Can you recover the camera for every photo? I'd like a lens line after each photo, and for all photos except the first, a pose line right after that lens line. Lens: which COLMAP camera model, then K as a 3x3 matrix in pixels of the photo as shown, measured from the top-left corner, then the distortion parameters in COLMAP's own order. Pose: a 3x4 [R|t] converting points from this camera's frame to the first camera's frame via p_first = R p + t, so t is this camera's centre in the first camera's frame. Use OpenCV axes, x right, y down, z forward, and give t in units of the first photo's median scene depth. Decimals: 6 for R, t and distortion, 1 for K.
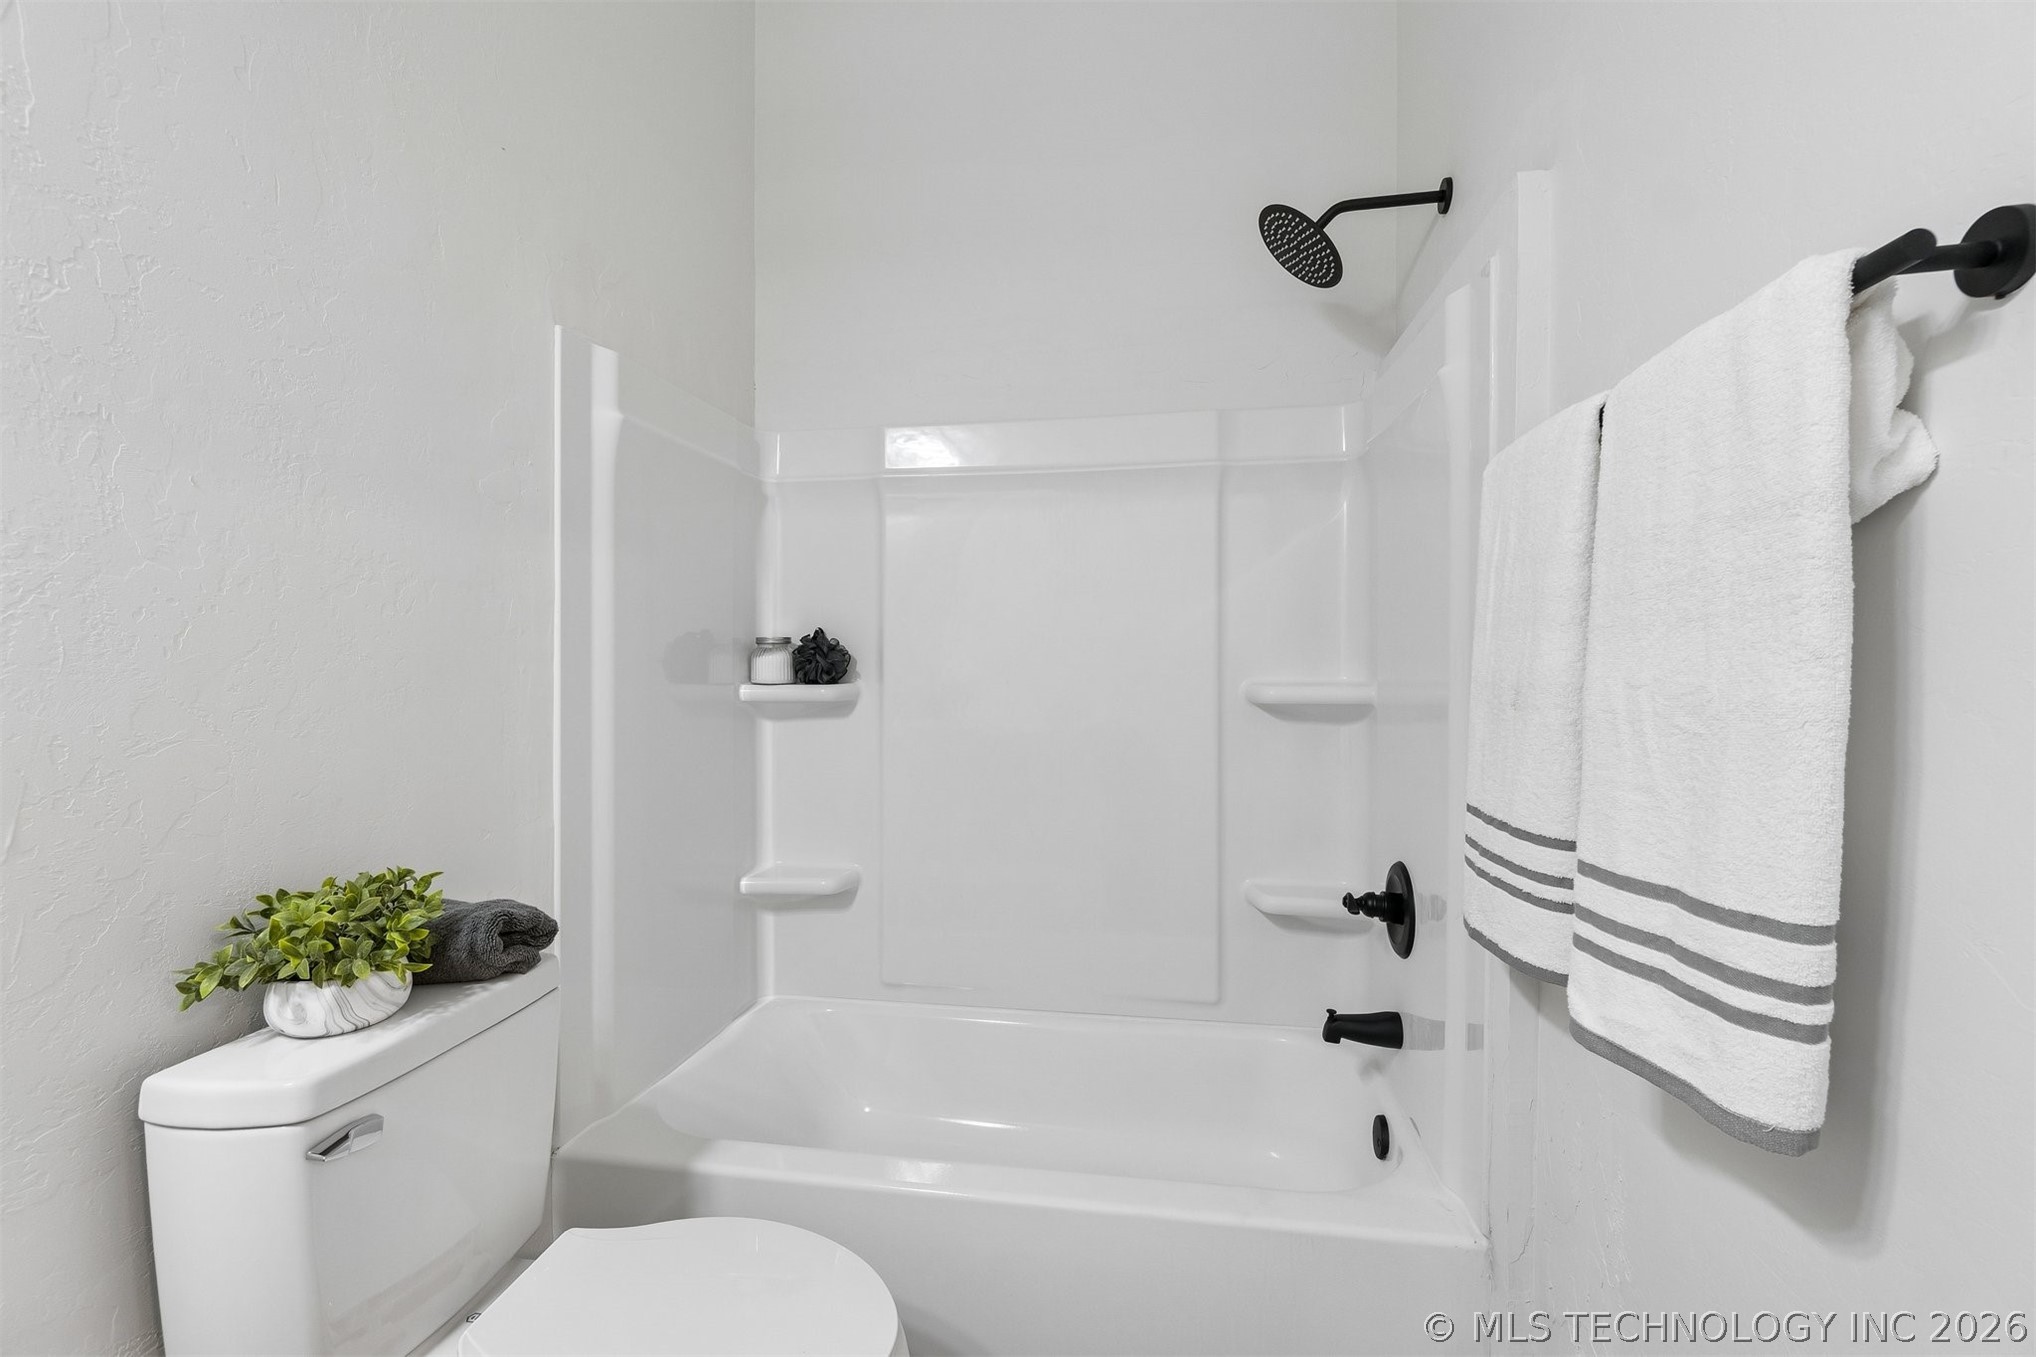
lens RADIAL K [[885.3, 0, 1017.9], [0, 885.3, 672.9], [0, 0, 1]] dist [0.002089, 0.002003]
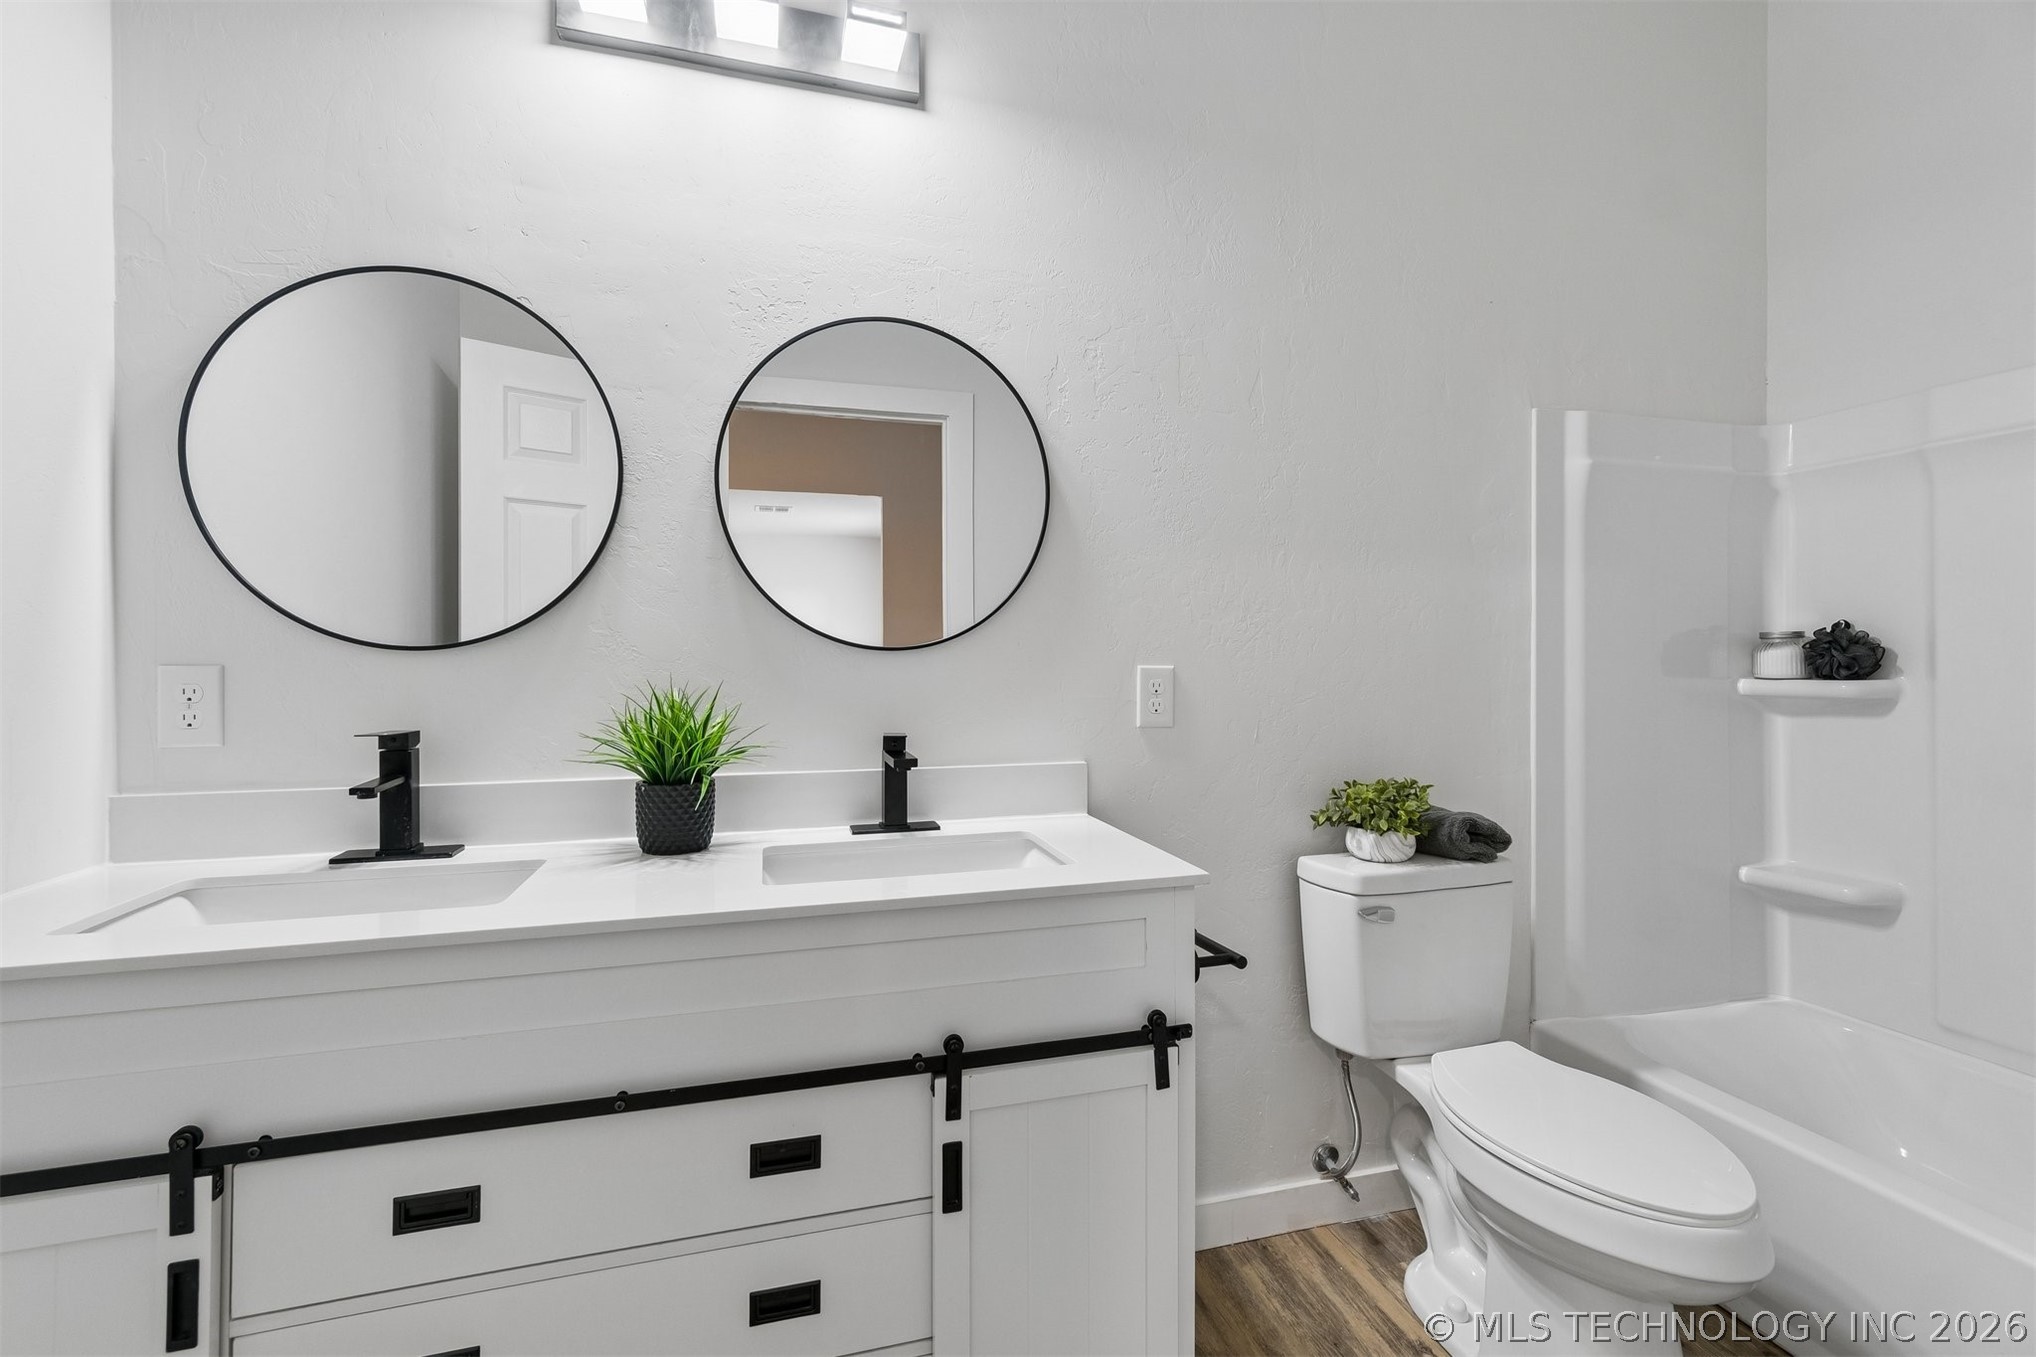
lens RADIAL K [[885.3, 0, 1028.4], [0, 885.3, 647.7], [0, 0, 1]] dist [0.002089, 0.002003]
pose [[0.444136, -0.008994, -0.895914, 0.334814], [-0.008276, 0.999866, -0.014140, -0.001190], [0.895921, 0.013695, 0.444002, -0.277118]]
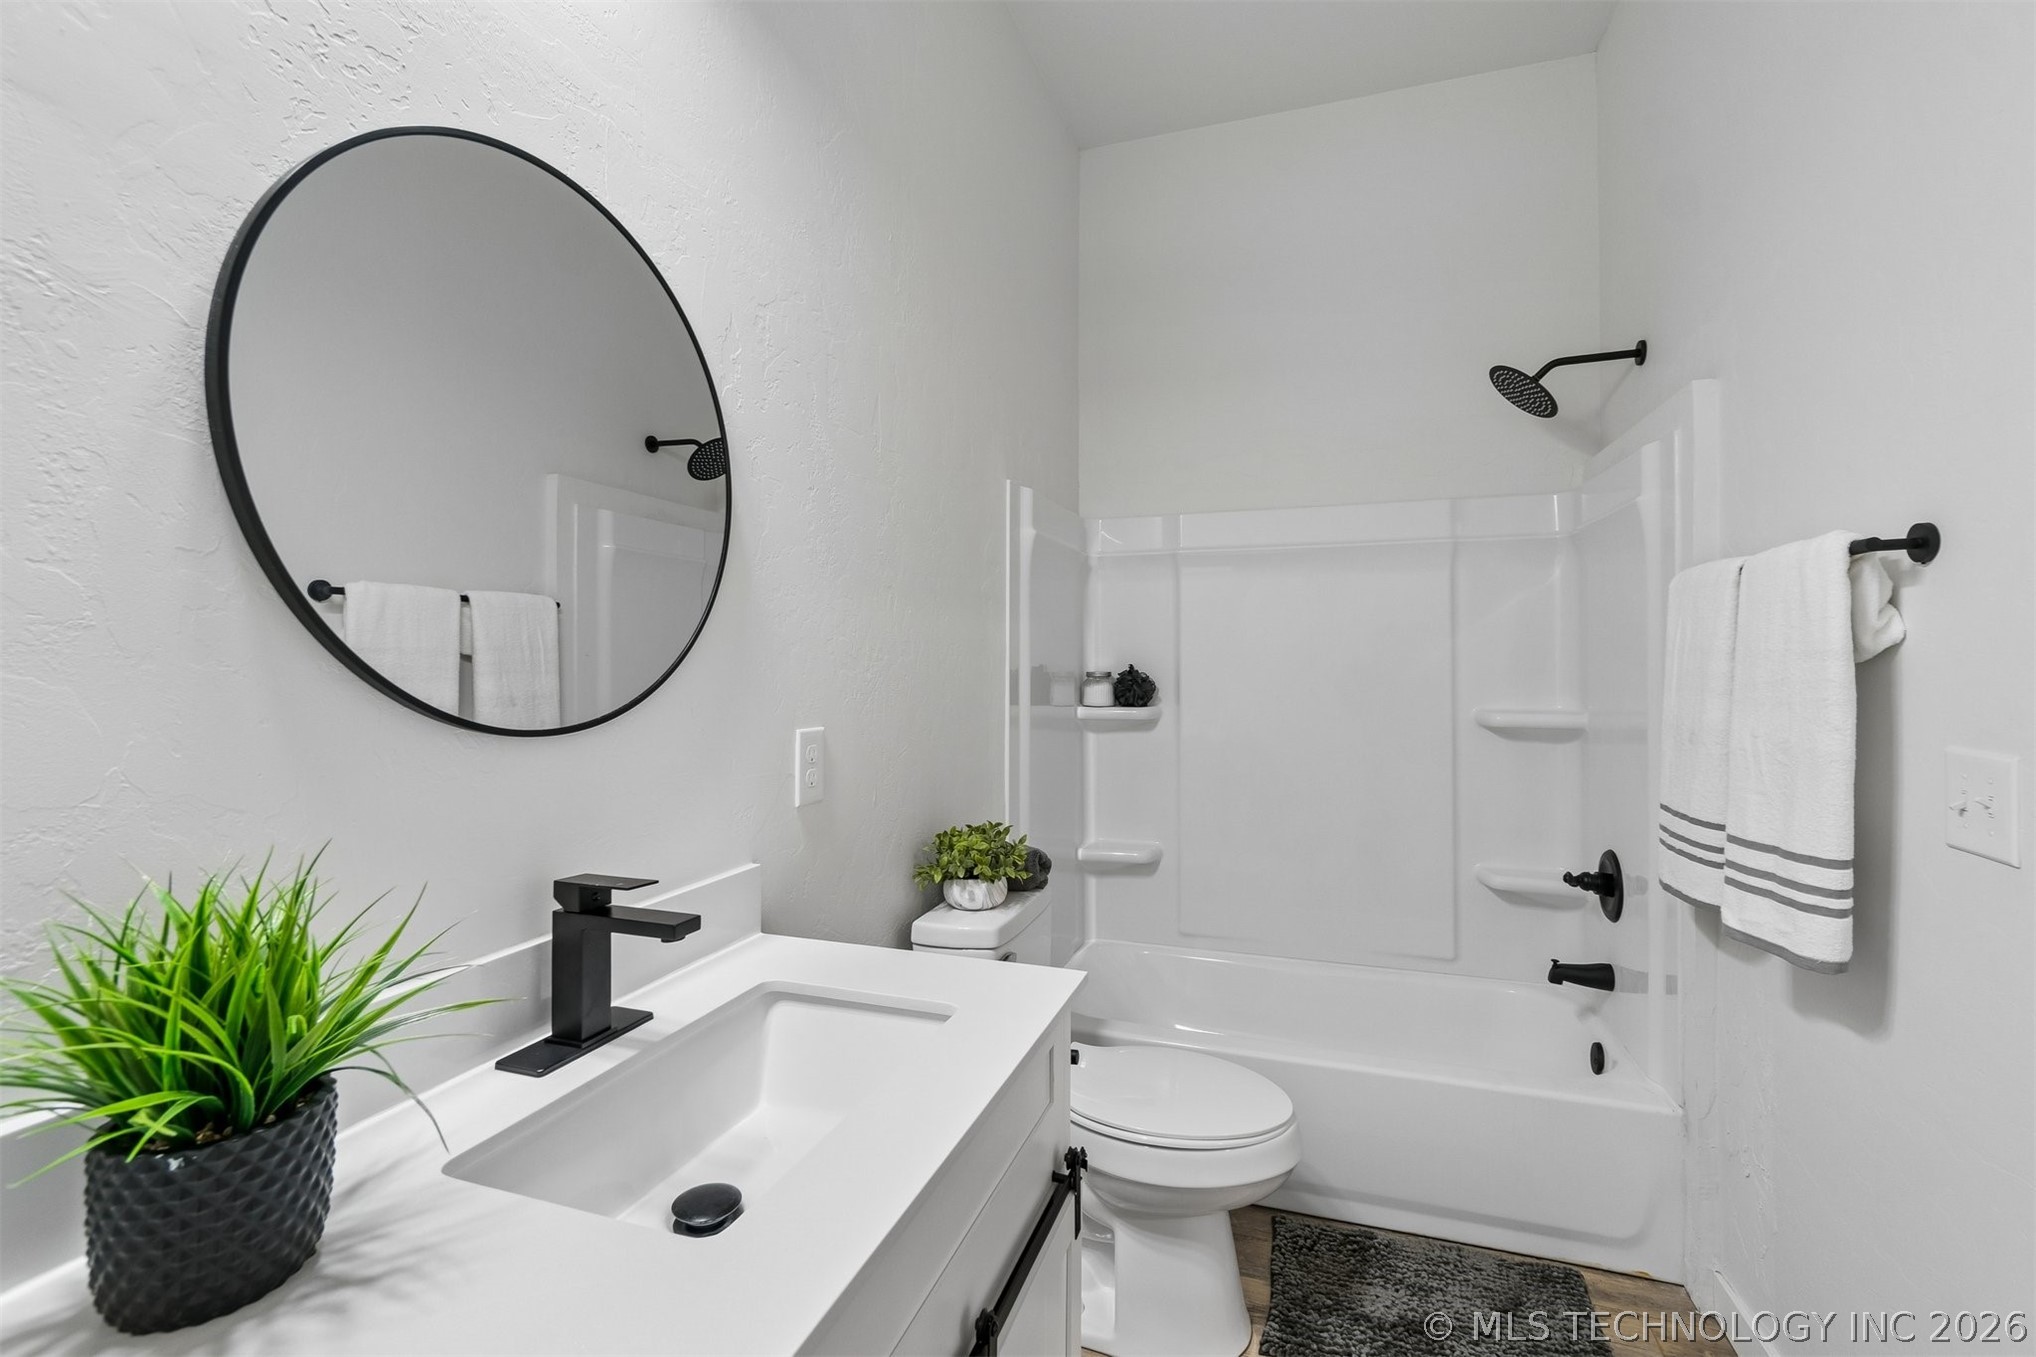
lens RADIAL K [[885.3, 0, 1020.8], [0, 885.3, 653.0], [0, 0, 1]] dist [0.002089, 0.002003]
pose [[0.985428, -0.001957, -0.170082, -0.226728], [-0.001981, 0.999734, -0.022982, -0.052253], [0.170082, 0.022984, 0.985162, -0.497193]]
